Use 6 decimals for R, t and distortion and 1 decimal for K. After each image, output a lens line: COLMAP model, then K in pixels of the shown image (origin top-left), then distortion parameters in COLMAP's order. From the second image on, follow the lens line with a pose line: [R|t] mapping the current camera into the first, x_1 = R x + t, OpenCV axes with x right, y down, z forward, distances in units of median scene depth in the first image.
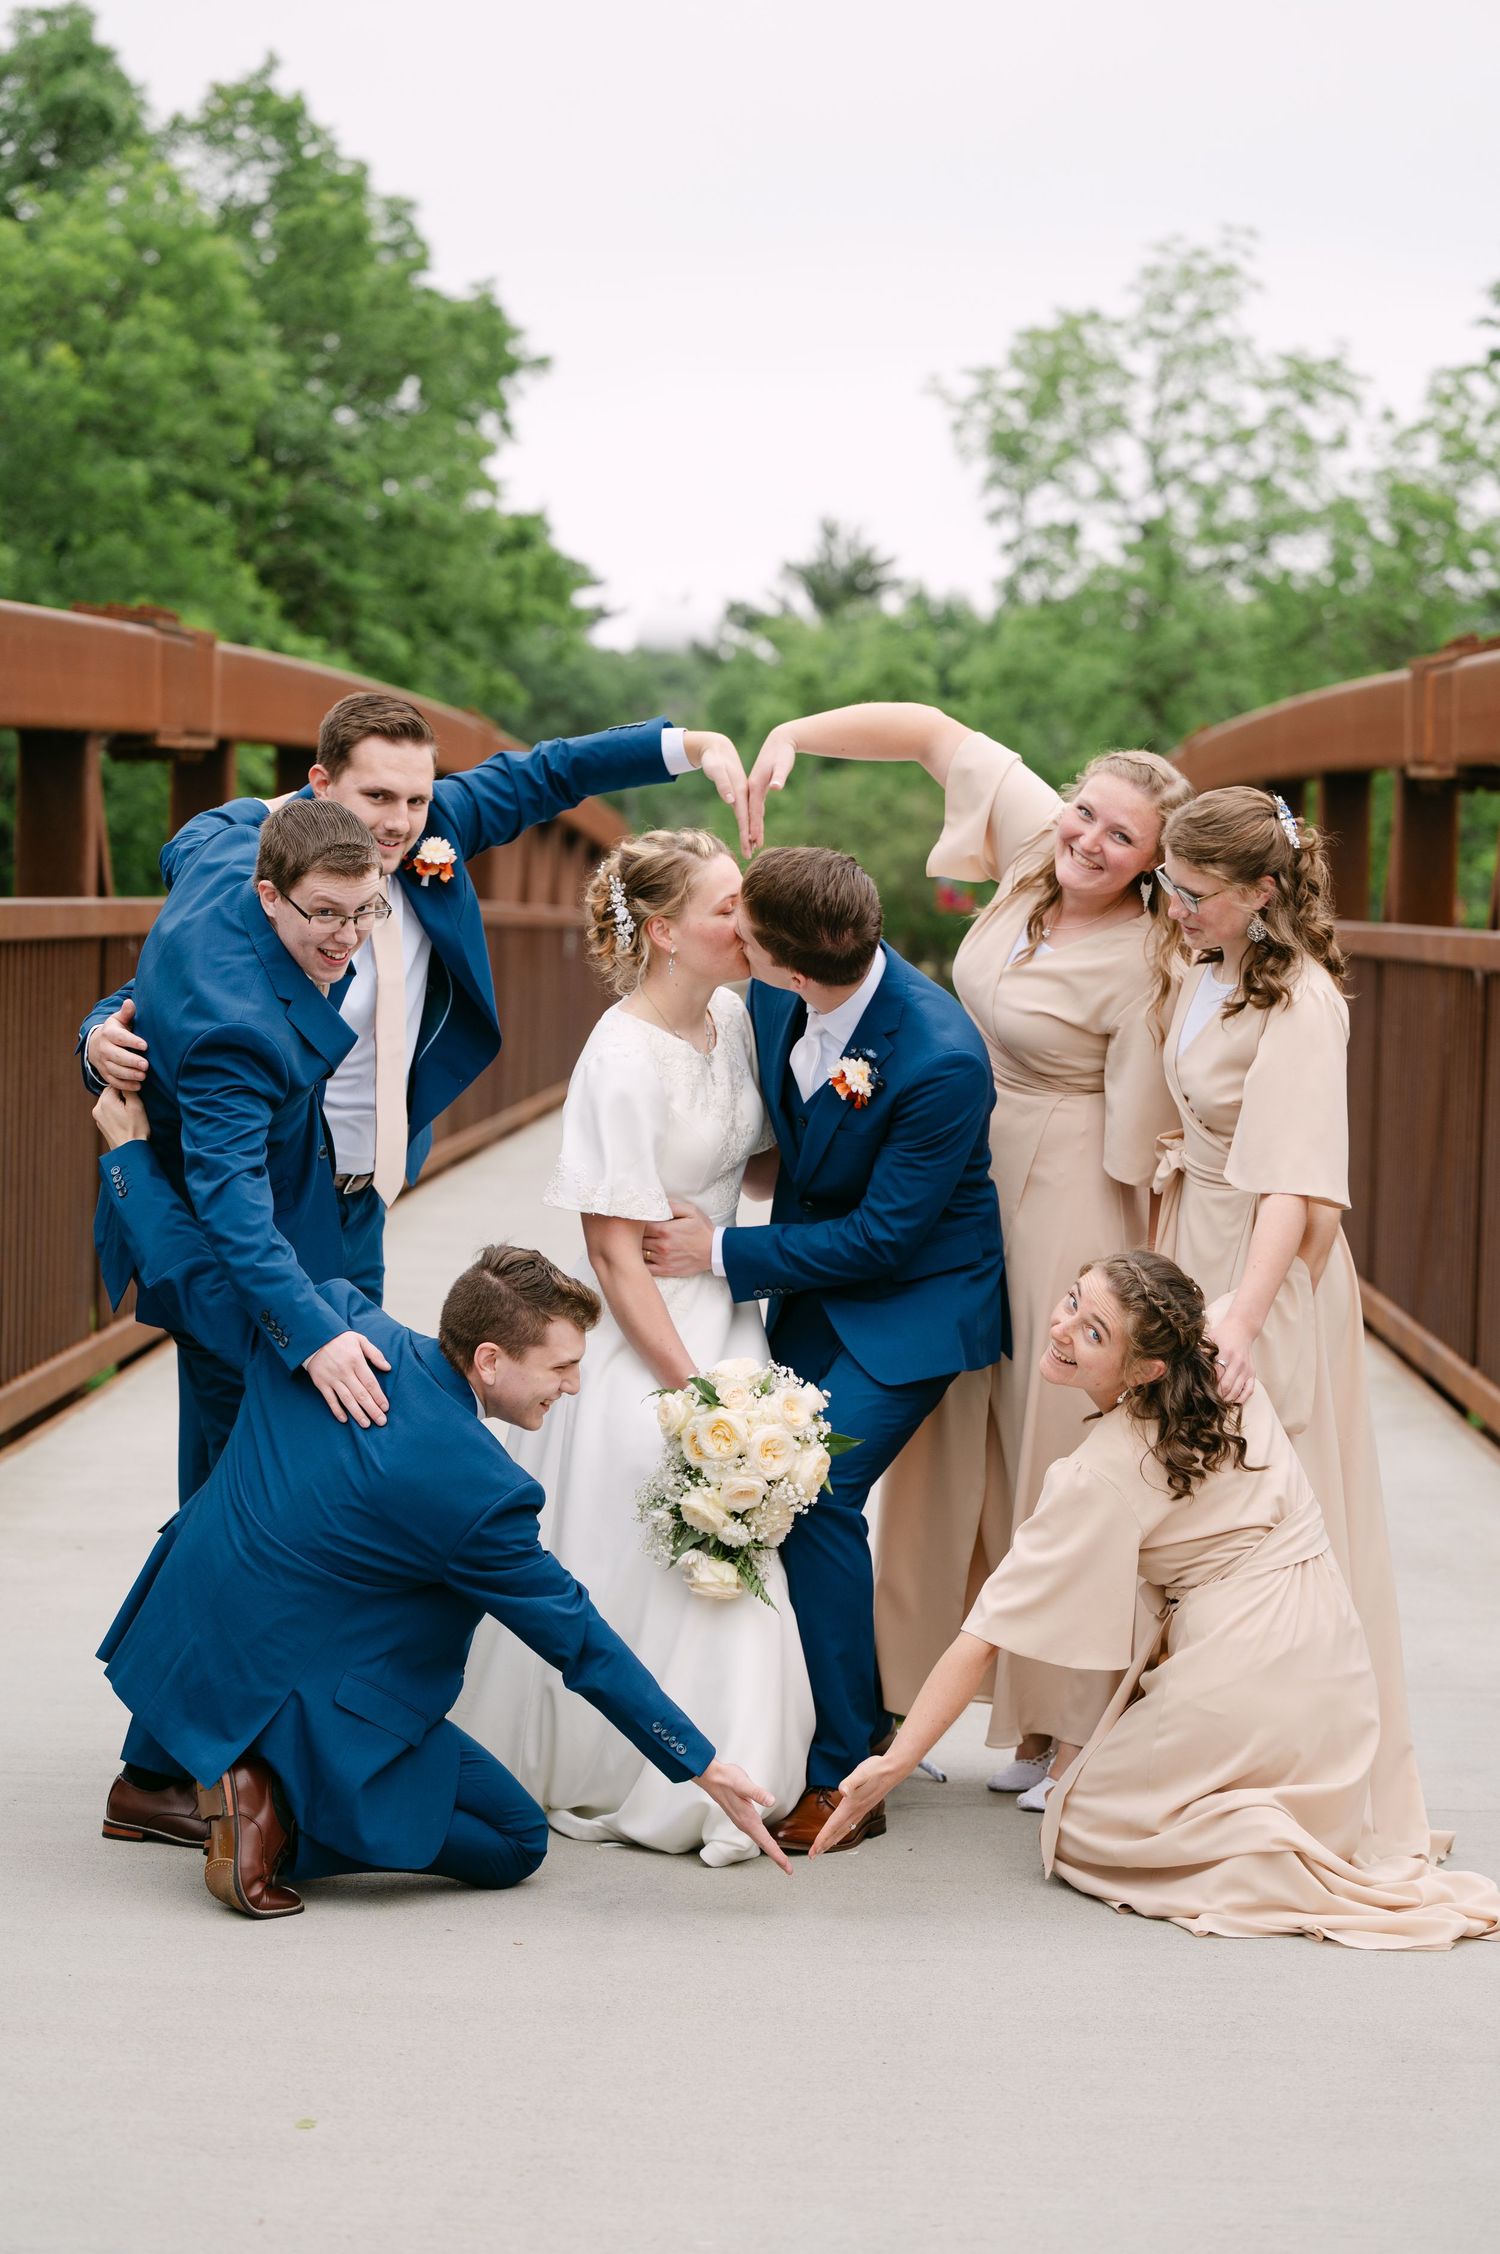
lens RADIAL K [[5512.8, 0, 750.0], [0, 5512.8, 1127.0], [0, 0, 1]] dist [-0.016442, -0.251677]
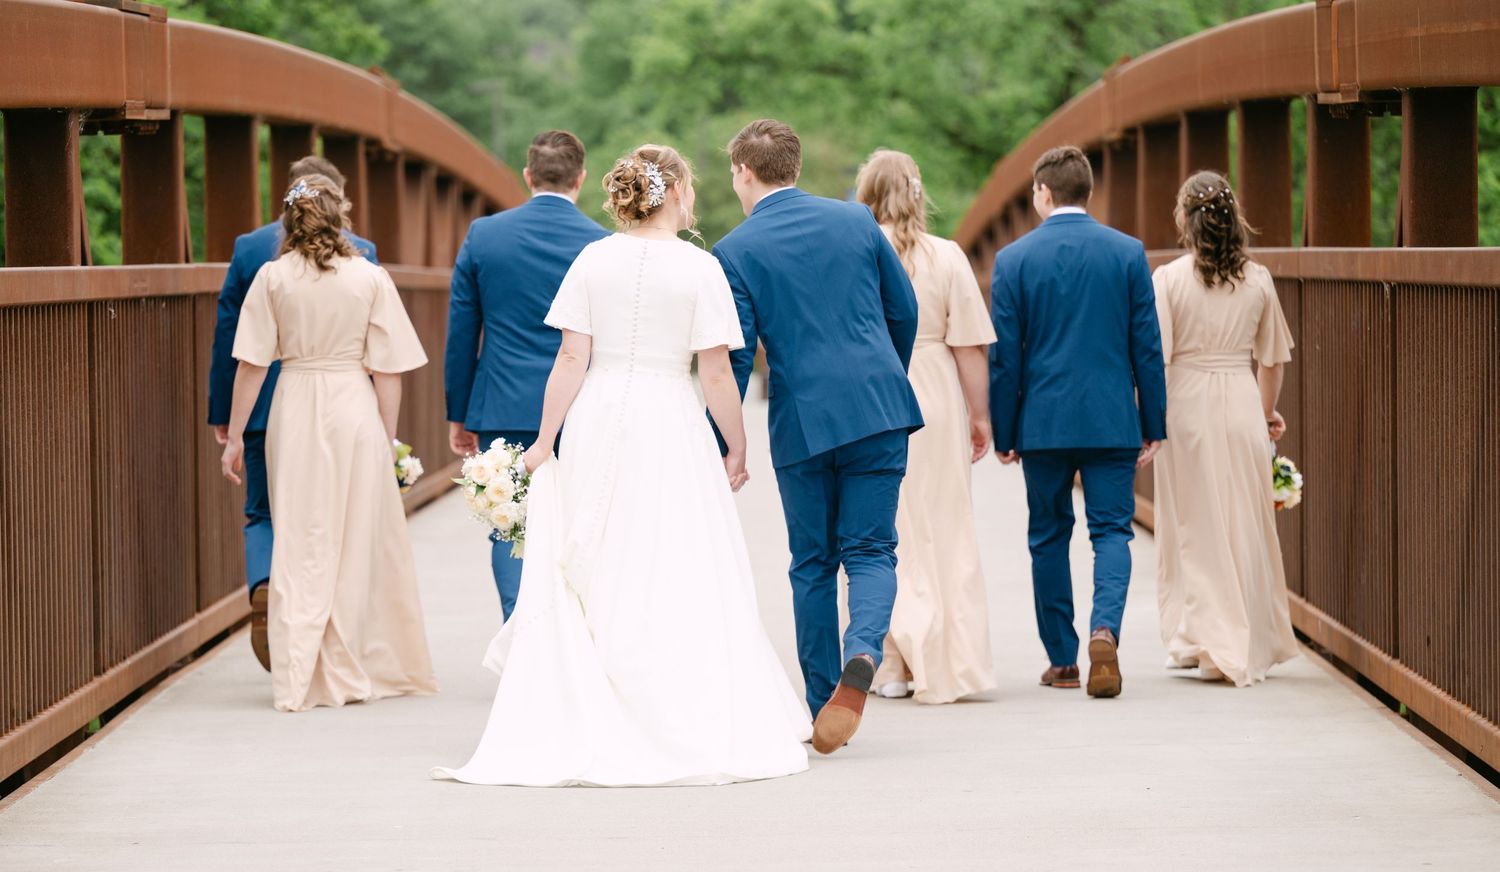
lens RADIAL K [[7198.4, 0, 746.2], [0, 7198.4, 347.8], [0, 0, 1]] dist [5.627115, -239.892608]
pose [[0.998977, -0.038269, 0.024104, -0.012140], [0.038992, 0.998780, -0.030304, 0.010508], [-0.022915, 0.031212, 0.999250, -0.199484]]
